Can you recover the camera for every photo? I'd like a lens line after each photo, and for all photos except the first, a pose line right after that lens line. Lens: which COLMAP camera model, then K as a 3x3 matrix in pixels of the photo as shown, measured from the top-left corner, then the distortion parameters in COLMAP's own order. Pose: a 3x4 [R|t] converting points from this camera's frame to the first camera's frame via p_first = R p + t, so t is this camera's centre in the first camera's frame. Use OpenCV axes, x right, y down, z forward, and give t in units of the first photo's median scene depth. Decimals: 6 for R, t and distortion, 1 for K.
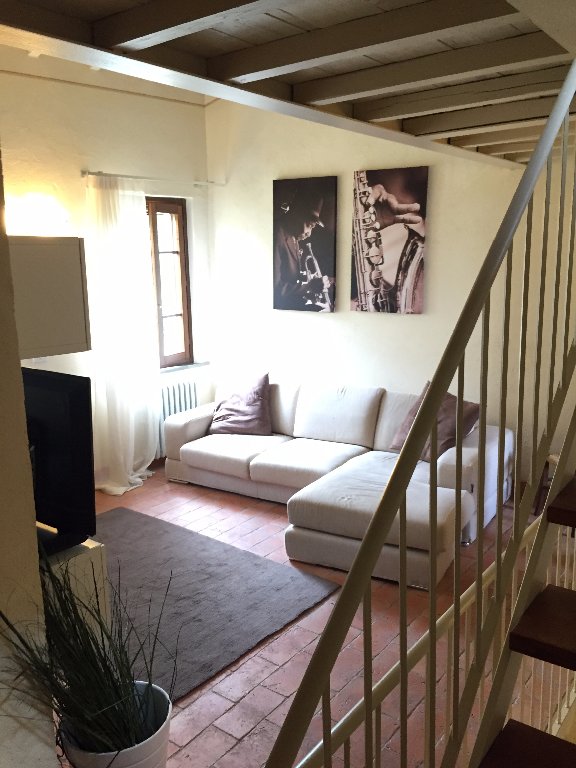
lens RADIAL K [[661.7, 0, 289.5], [0, 661.7, 384.1], [0, 0, 1]] dist [0.075041, -0.104620]
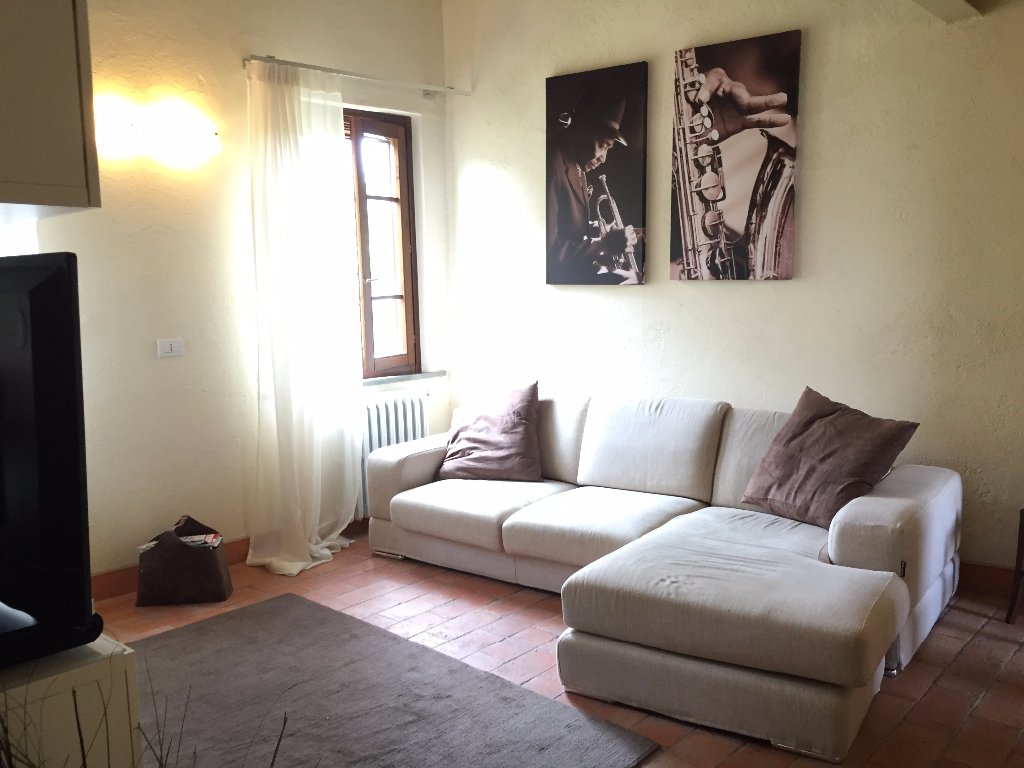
lens RADIAL K [[882.2, 0, 507.3], [0, 882.2, 387.6], [0, 0, 1]] dist [0.075041, -0.104620]
pose [[0.996506, 0.000054, -0.083524, 0.010653], [-0.005866, 0.997576, -0.069338, 0.049196], [0.083318, 0.069585, 0.994091, 0.188634]]
